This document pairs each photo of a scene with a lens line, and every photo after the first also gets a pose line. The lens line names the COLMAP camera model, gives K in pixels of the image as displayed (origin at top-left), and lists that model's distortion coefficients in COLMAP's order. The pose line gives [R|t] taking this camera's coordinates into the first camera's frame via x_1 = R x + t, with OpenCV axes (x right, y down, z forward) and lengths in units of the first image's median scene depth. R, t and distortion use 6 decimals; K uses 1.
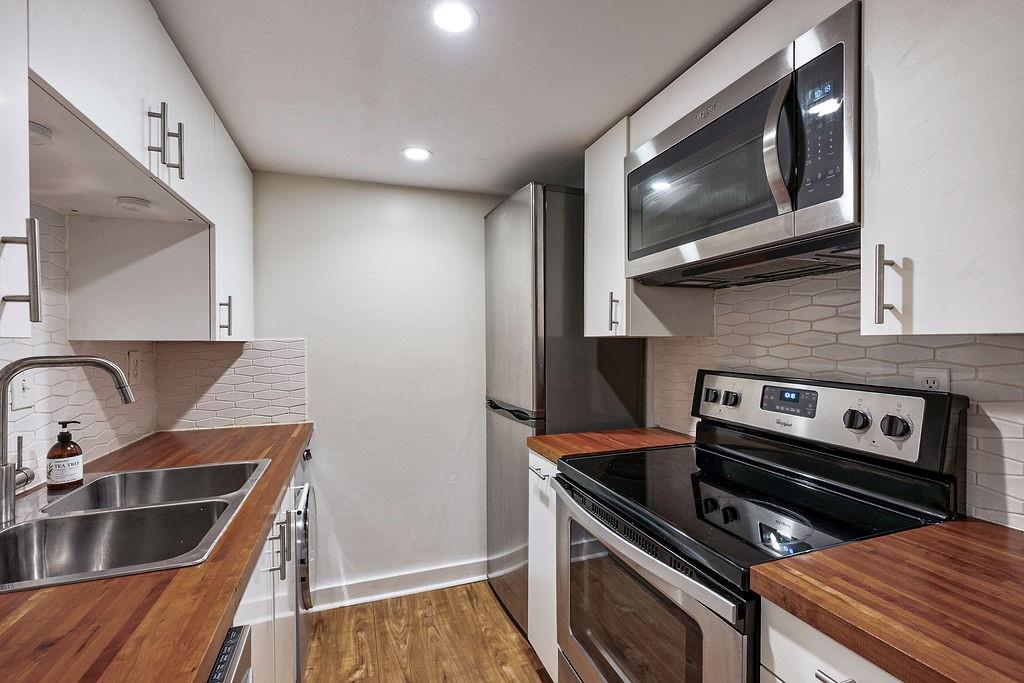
lens RADIAL K [[464.8, 0, 518.7], [0, 464.8, 348.7], [0, 0, 1]] dist [0.000919, -0.000210]
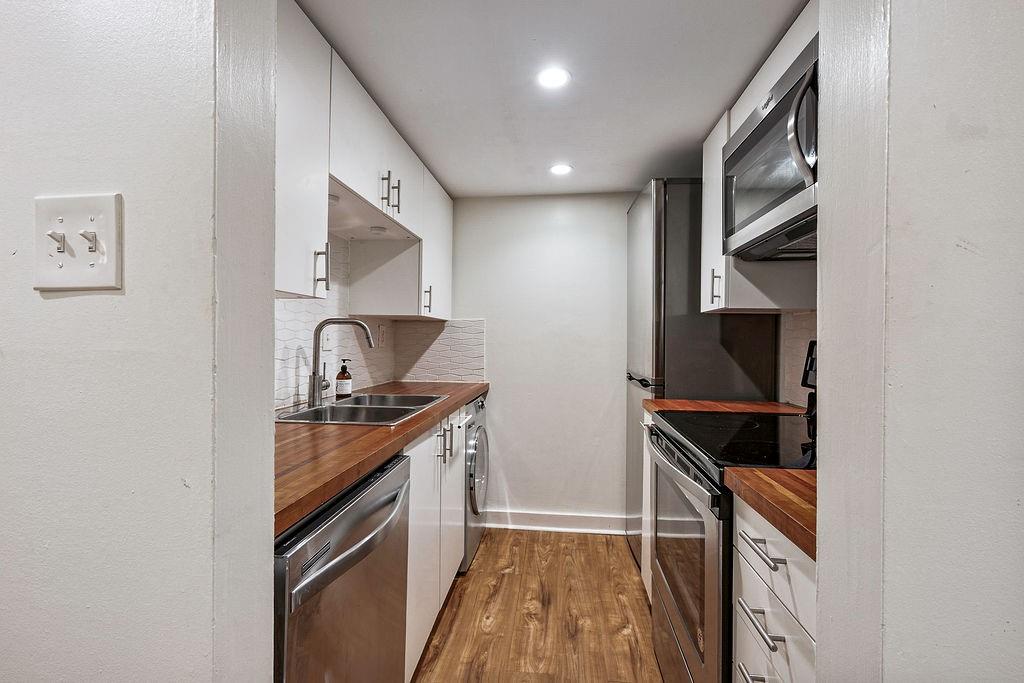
lens RADIAL K [[464.8, 0, 505.5], [0, 464.8, 337.8], [0, 0, 1]] dist [0.000919, -0.000210]
pose [[0.892299, 0.010517, -0.451322, 0.230364], [-0.019956, 0.999670, -0.016160, 0.062167], [0.451003, 0.023426, 0.892215, -0.187179]]
